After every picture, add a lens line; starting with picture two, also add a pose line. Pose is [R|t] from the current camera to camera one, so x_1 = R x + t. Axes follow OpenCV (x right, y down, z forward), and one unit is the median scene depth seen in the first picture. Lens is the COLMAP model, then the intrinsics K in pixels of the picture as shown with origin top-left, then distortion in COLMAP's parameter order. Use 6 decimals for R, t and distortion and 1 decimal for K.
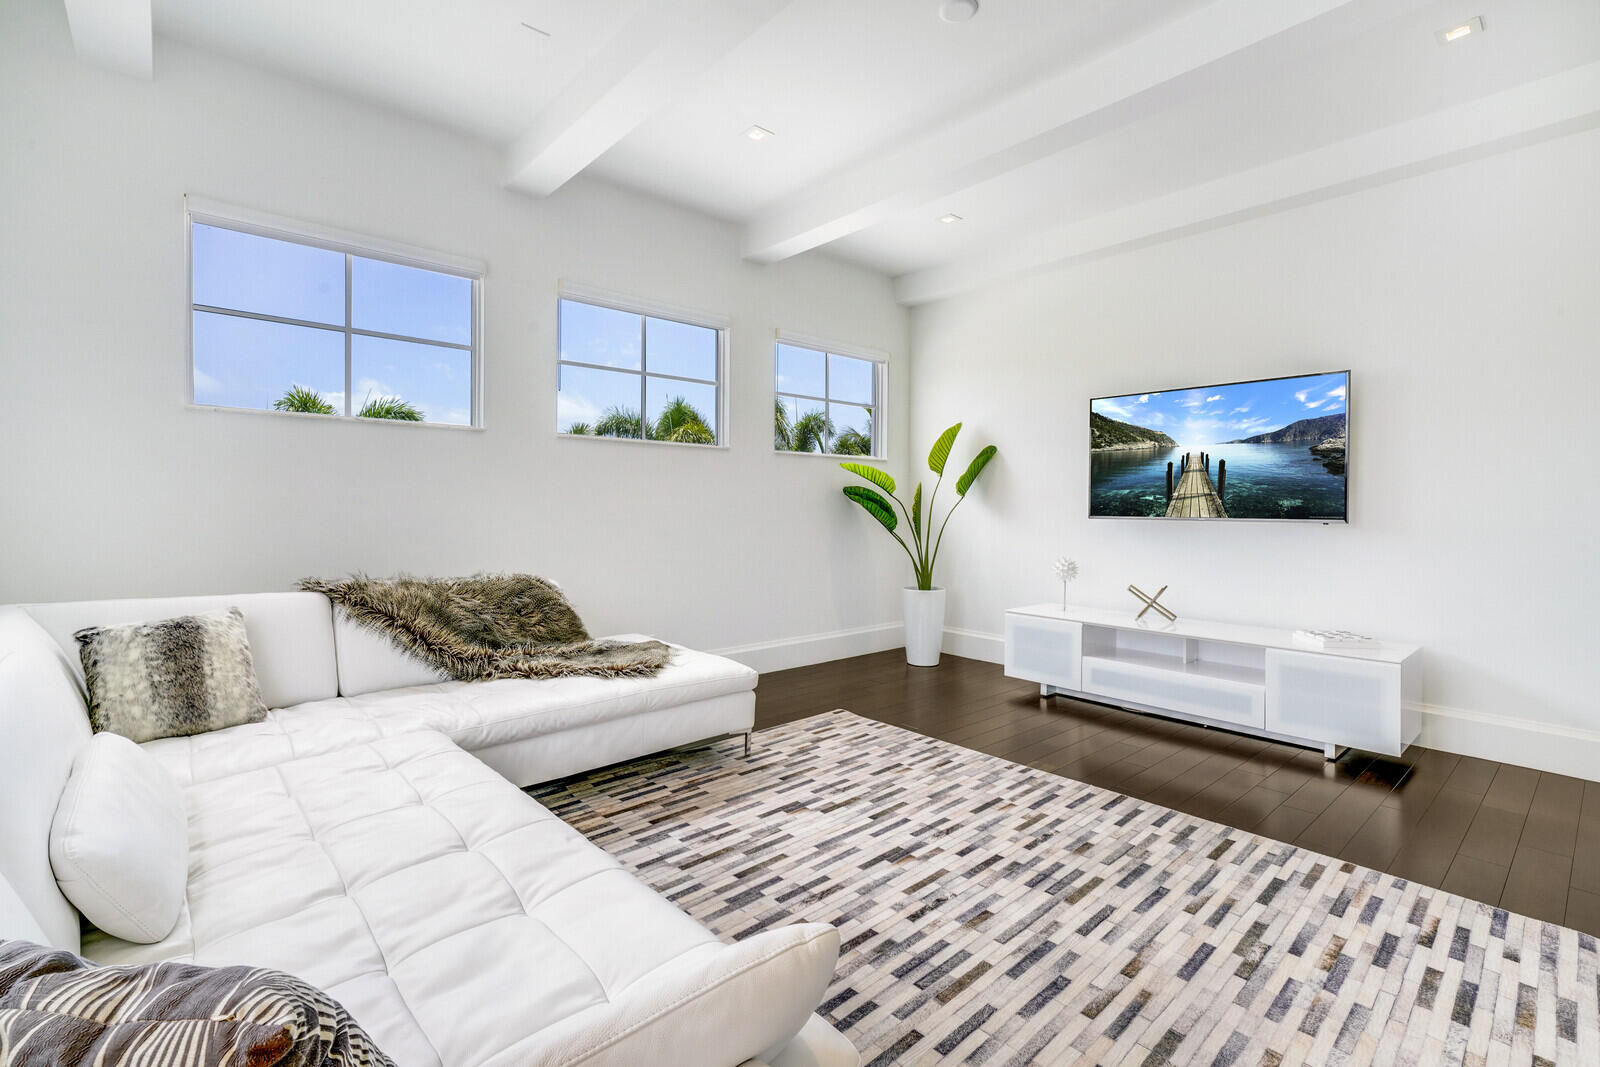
lens RADIAL K [[716.3, 0, 806.1], [0, 716.3, 518.9], [0, 0, 1]] dist [0.003577, 0.003982]
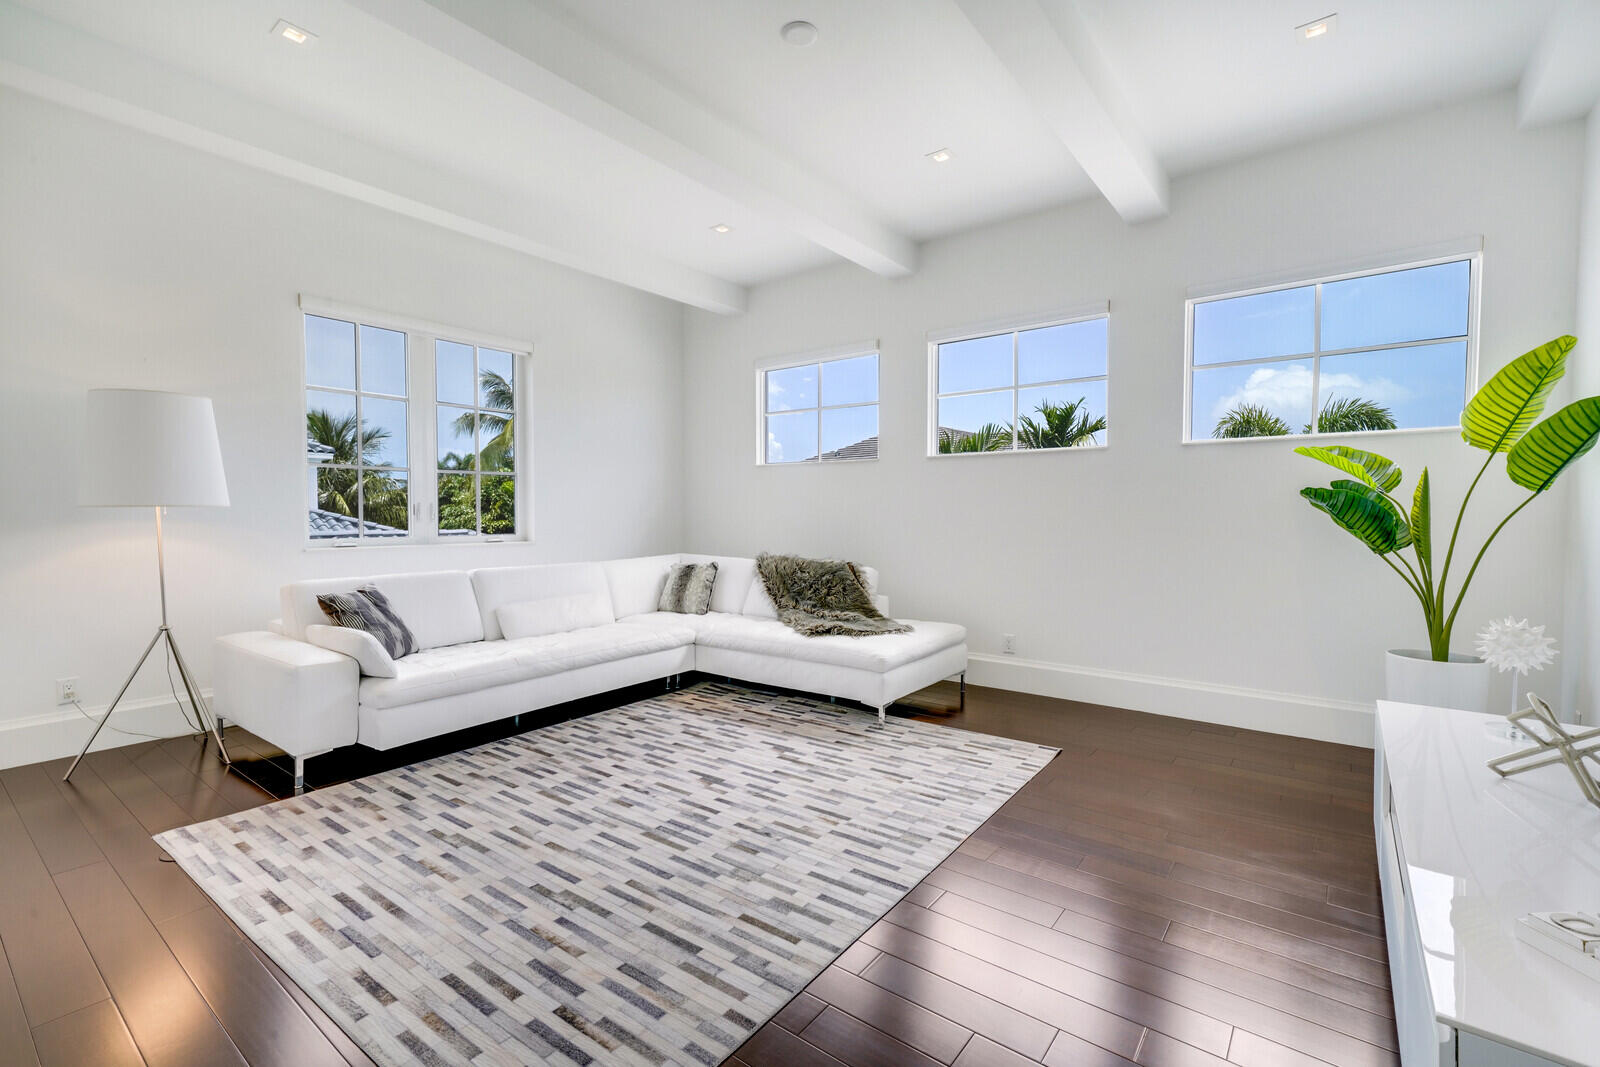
lens RADIAL K [[716.3, 0, 807.2], [0, 716.3, 537.5], [0, 0, 1]] dist [0.003577, 0.003982]
pose [[0.191705, 0.025093, -0.981132, 1.376602], [-0.016866, 0.999610, 0.022270, -0.005188], [0.981308, 0.012279, 0.192054, 0.879324]]
